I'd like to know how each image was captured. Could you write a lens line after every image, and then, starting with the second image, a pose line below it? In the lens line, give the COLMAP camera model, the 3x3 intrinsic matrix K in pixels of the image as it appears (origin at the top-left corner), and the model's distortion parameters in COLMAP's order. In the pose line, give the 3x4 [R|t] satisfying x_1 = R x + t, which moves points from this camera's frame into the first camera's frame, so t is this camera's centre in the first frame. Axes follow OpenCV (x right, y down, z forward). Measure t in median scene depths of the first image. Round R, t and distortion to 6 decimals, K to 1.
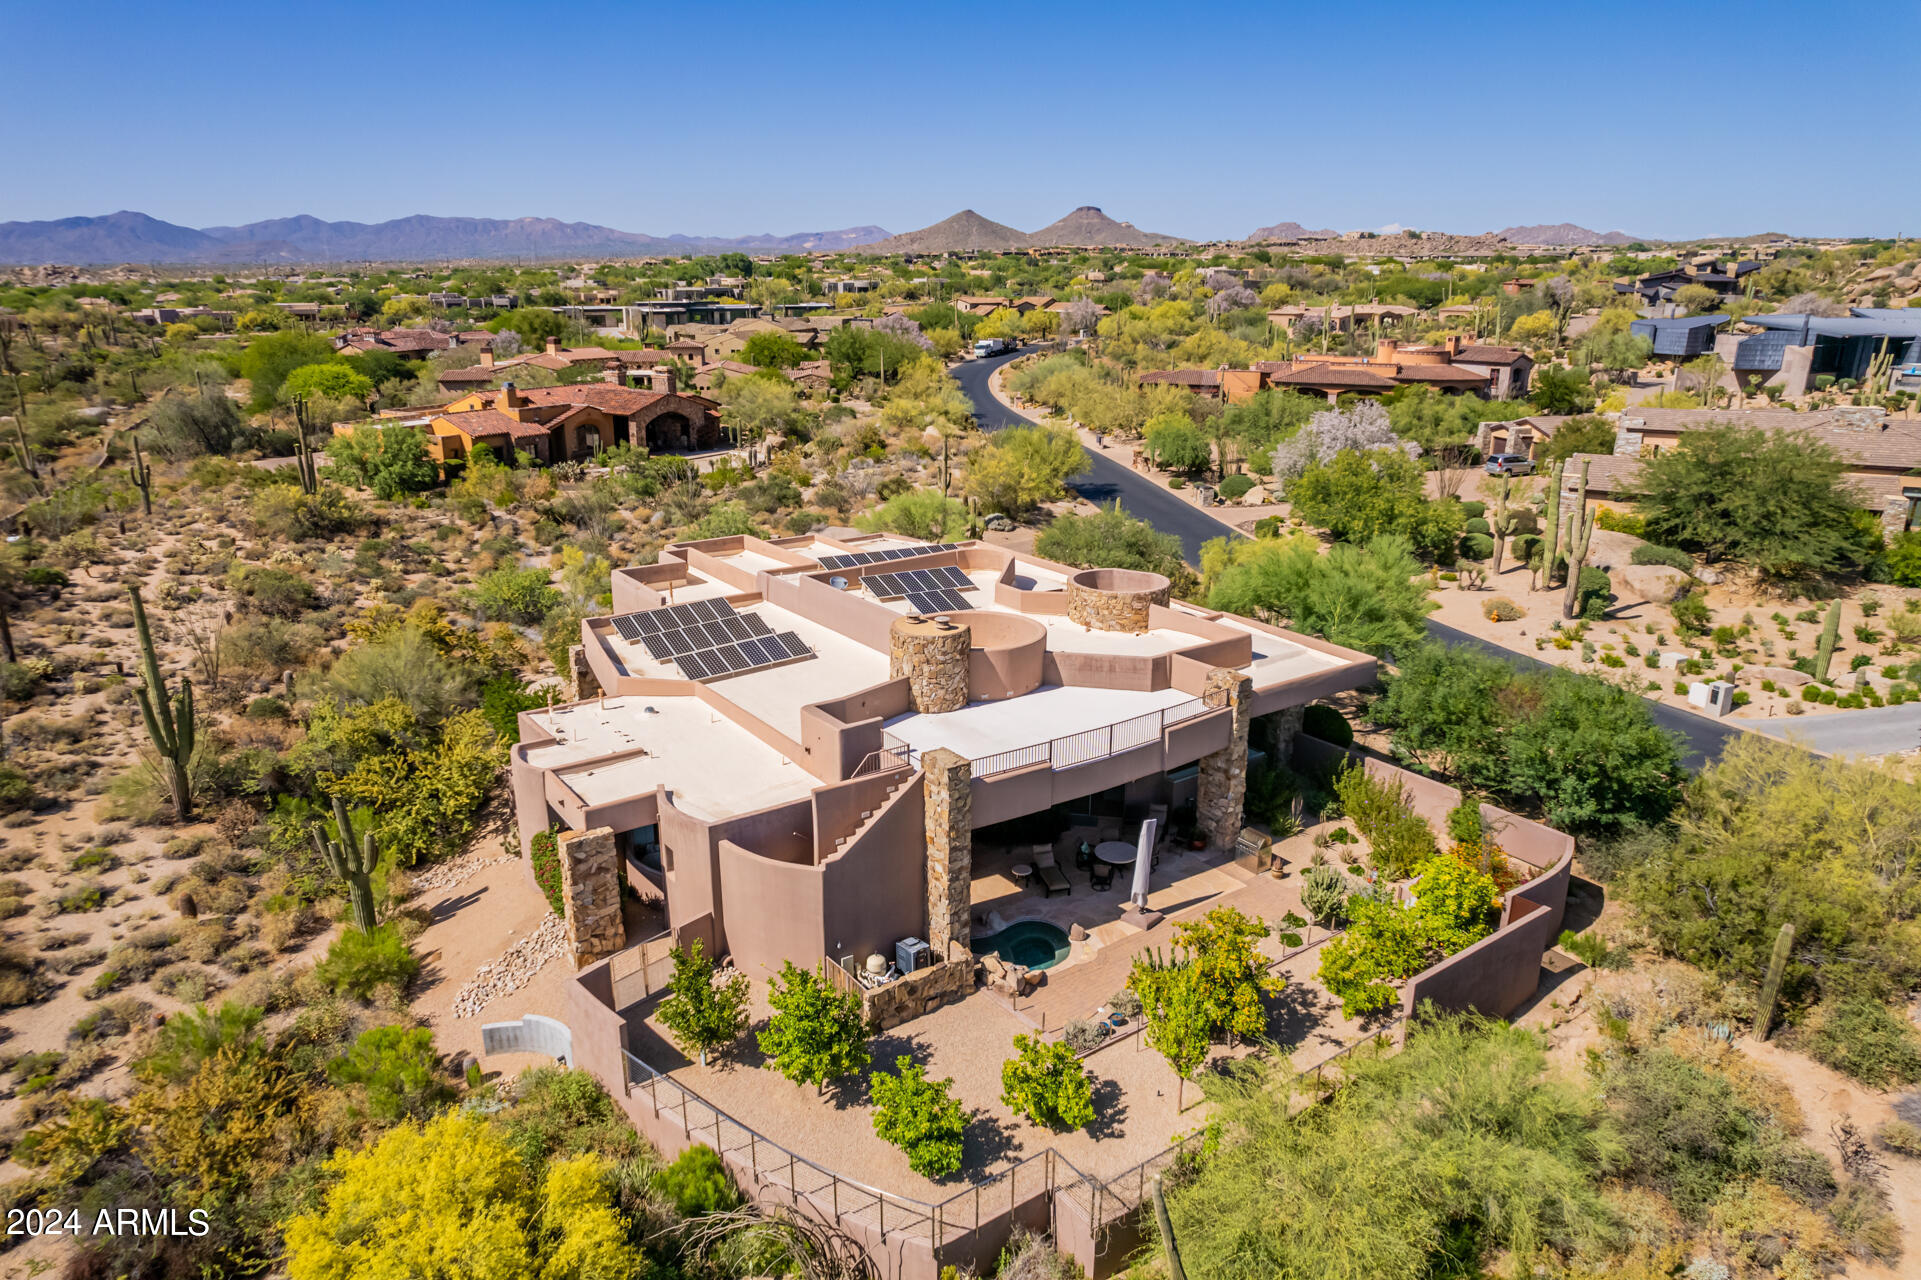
lens RADIAL K [[1197.7, 0, 958.8], [0, 1197.7, 661.4], [0, 0, 1]] dist [-0.040663, -0.001185]
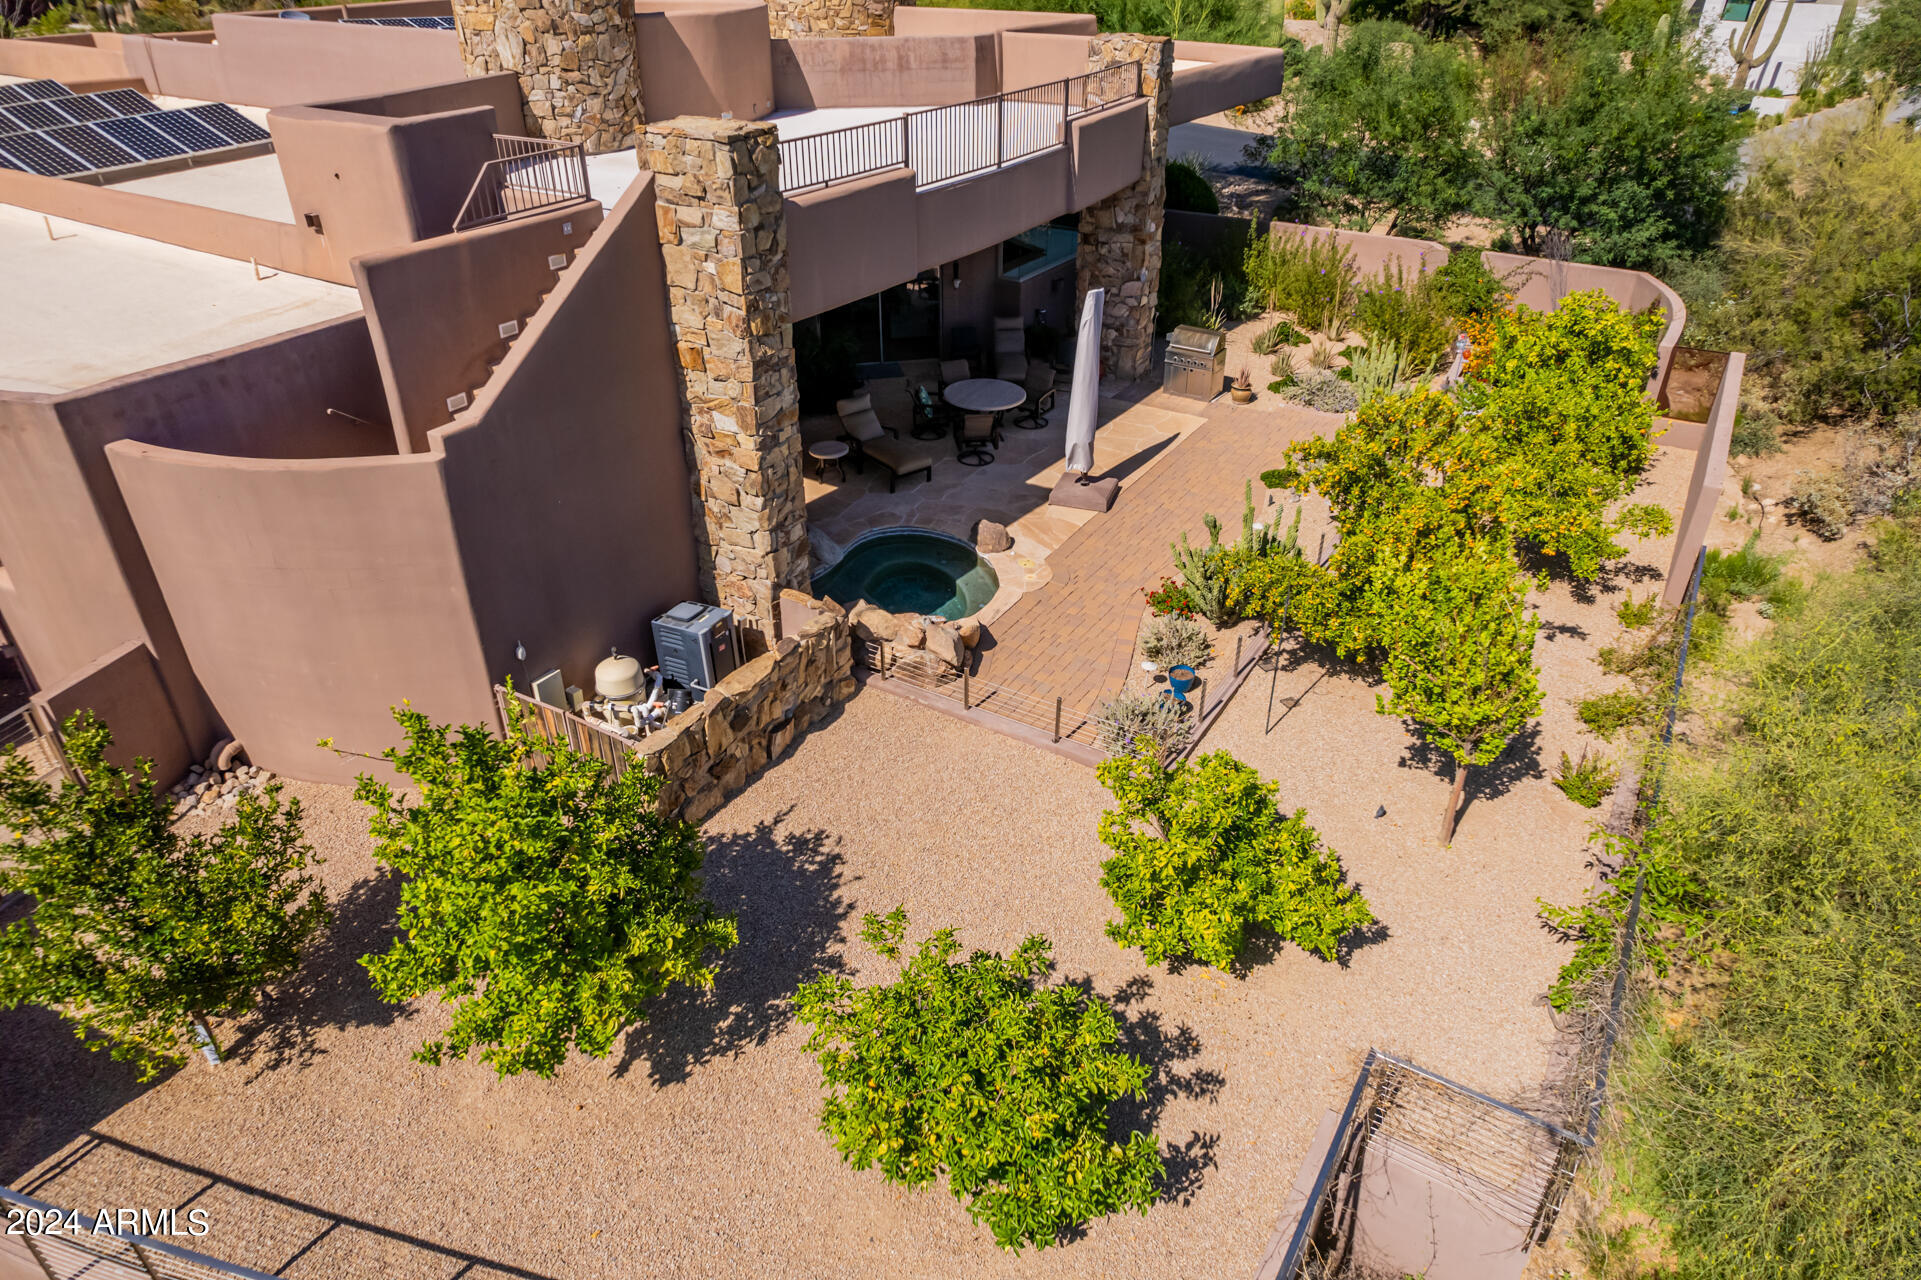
lens RADIAL K [[1197.7, 0, 958.8], [0, 1197.7, 661.4], [0, 0, 1]] dist [-0.040663, -0.001185]
pose [[0.920765, -0.207823, 0.330154, -0.096117], [0.116572, 0.954197, 0.275534, 0.147572], [-0.372295, -0.215215, 0.902817, 0.584051]]
